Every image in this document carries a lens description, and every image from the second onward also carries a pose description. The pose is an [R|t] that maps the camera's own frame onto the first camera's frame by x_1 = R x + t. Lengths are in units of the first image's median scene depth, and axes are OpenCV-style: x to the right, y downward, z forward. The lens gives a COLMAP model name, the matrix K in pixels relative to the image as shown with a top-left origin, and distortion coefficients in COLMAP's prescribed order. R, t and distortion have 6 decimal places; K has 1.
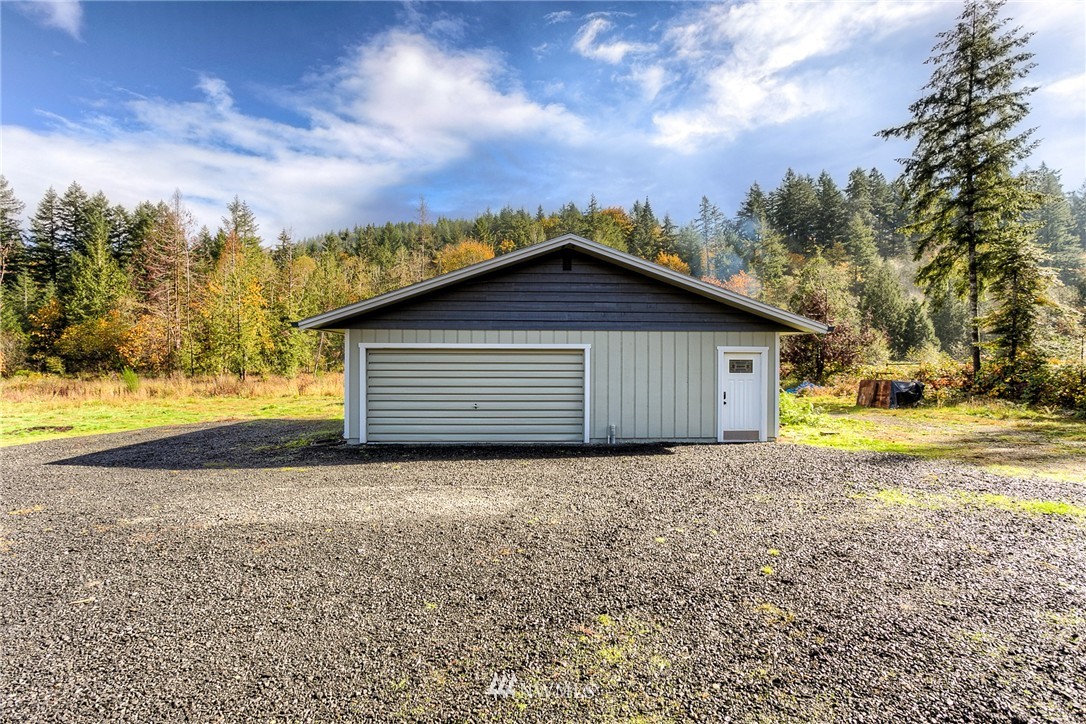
lens RADIAL K [[539.9, 0, 533.8], [0, 539.9, 363.0], [0, 0, 1]] dist [-0.054877, 0.034317]
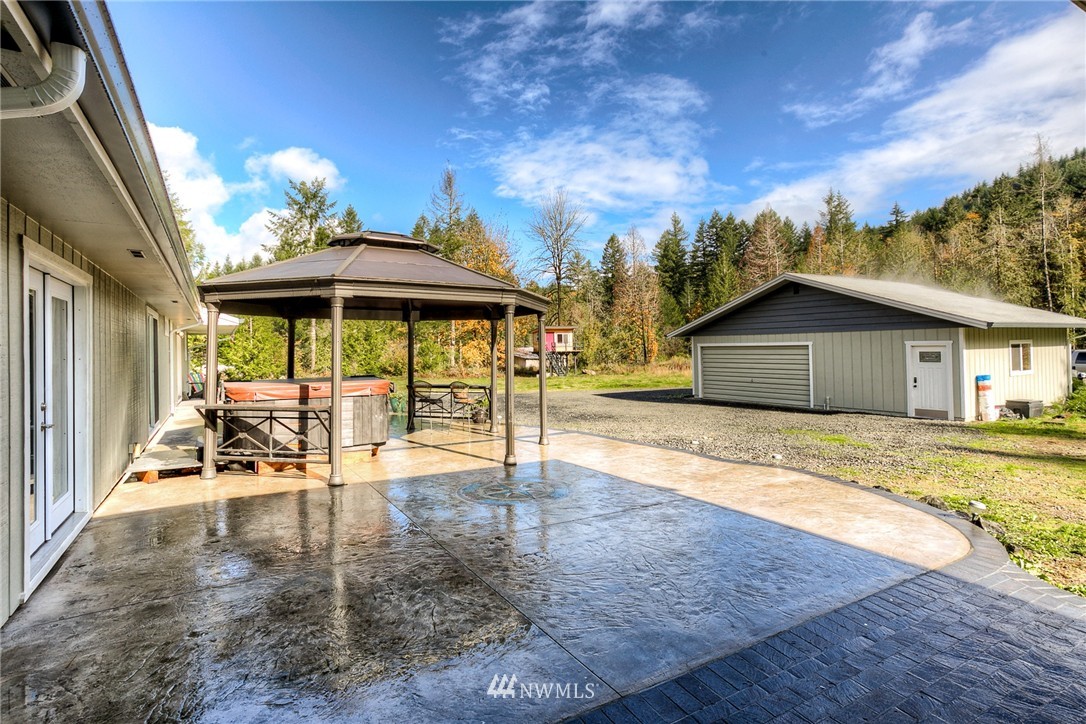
lens RADIAL K [[539.9, 0, 533.8], [0, 539.9, 363.0], [0, 0, 1]] dist [-0.054877, 0.034317]
pose [[0.469492, 0.013702, -0.882830, 1.041455], [0.019625, 0.999471, 0.025949, -0.029683], [0.882718, -0.029508, 0.468975, -0.373613]]
